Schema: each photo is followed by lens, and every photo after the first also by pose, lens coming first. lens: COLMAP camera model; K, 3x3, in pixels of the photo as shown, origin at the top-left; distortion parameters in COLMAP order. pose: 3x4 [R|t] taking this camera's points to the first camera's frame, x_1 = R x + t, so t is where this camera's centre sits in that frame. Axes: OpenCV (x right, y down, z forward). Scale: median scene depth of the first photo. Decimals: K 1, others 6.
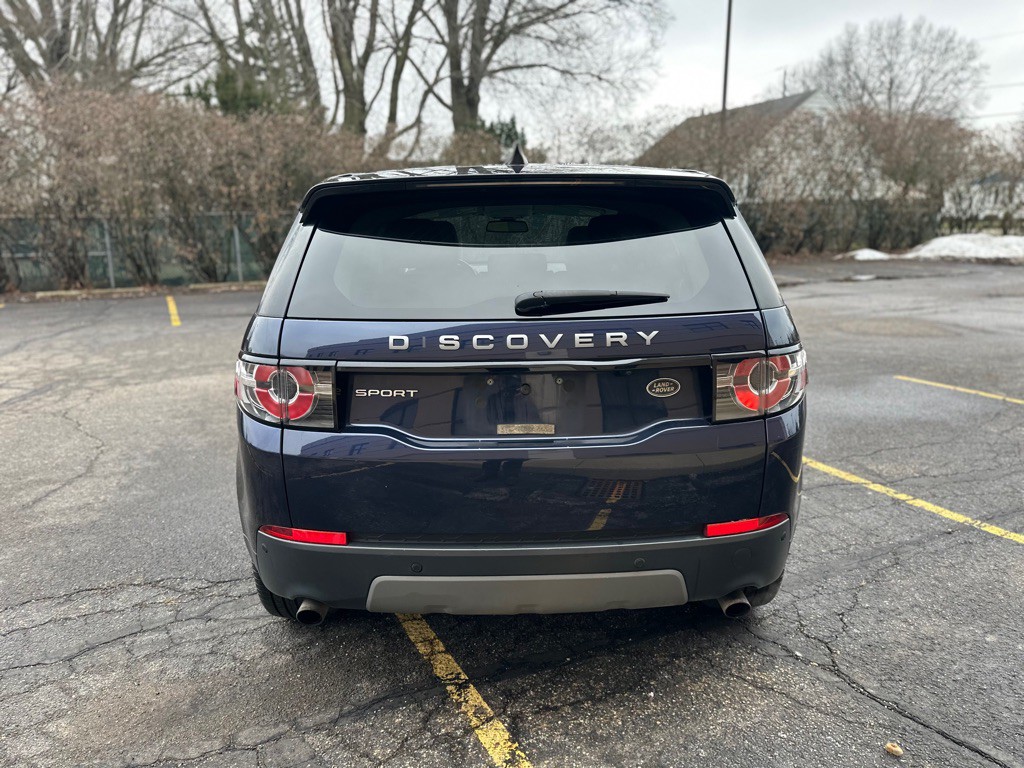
lens RADIAL K [[731.4, 0, 511.7], [0, 731.4, 384.6], [0, 0, 1]] dist [0.018207, -0.025752]
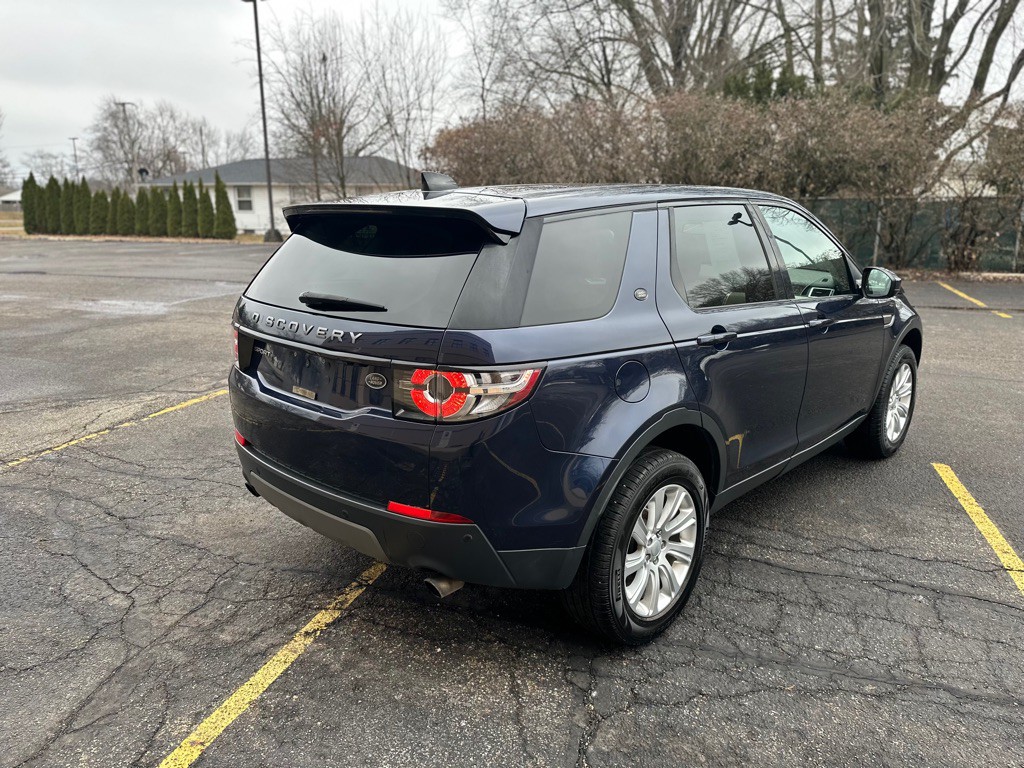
lens RADIAL K [[731.4, 0, 505.1], [0, 731.4, 380.8], [0, 0, 1]] dist [0.018207, -0.025752]
pose [[0.709981, 0.184860, -0.679524, 0.906588], [-0.168557, 0.981492, 0.090895, -0.109025], [0.683750, 0.050005, 0.728001, 0.195857]]
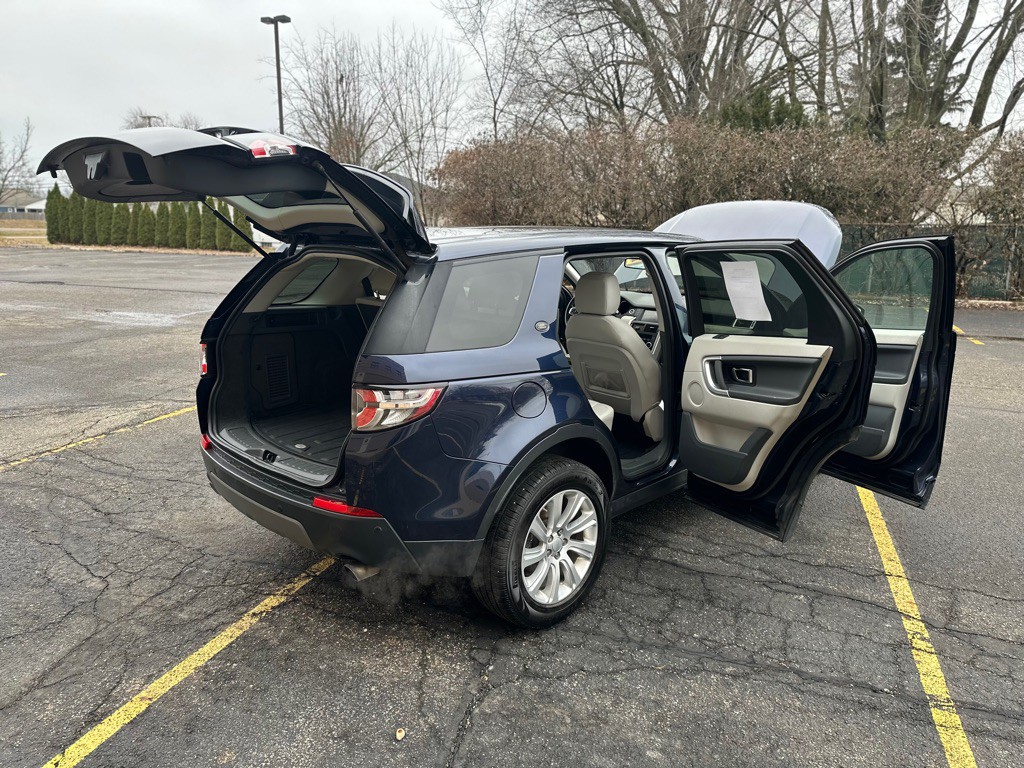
lens RADIAL K [[731.4, 0, 512.4], [0, 731.4, 376.5], [0, 0, 1]] dist [0.018207, -0.025752]
pose [[0.698211, 0.180460, -0.692774, 1.134785], [-0.186382, 0.980157, 0.067476, -0.157257], [0.691204, 0.082009, 0.717991, 0.179131]]
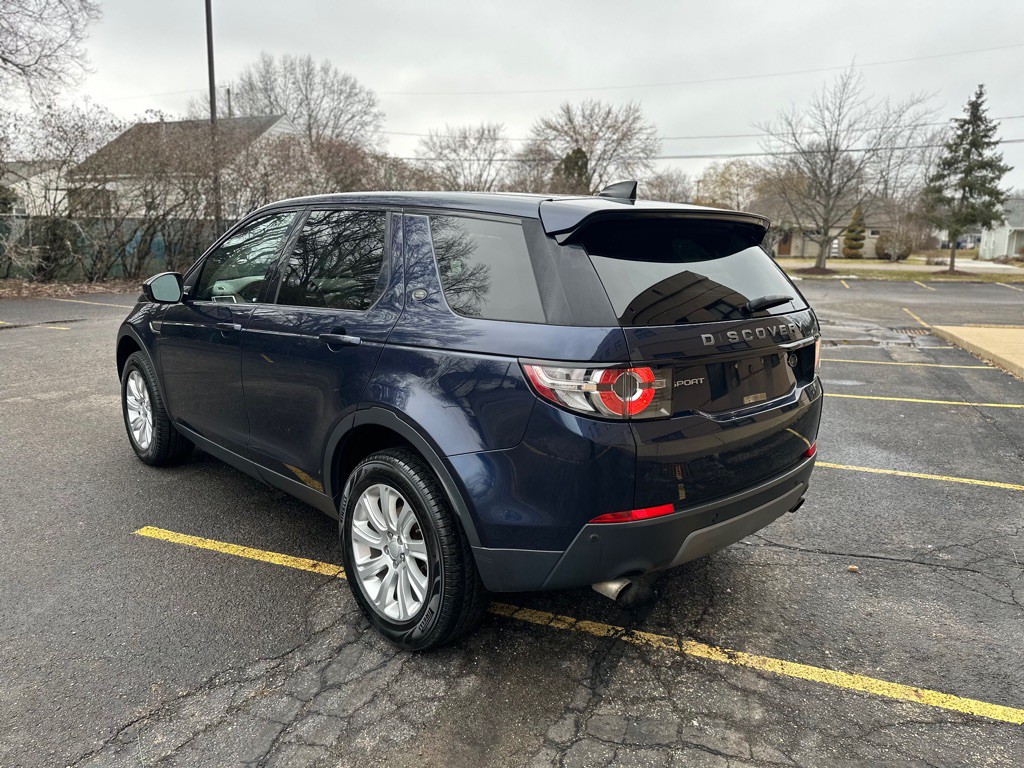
lens RADIAL K [[731.4, 0, 510.3], [0, 731.4, 389.2], [0, 0, 1]] dist [0.018207, -0.025752]
pose [[0.726133, -0.103531, 0.679715, -0.933065], [0.114377, 0.993012, 0.029064, -0.035615], [-0.677974, 0.056639, 0.732900, 0.232866]]
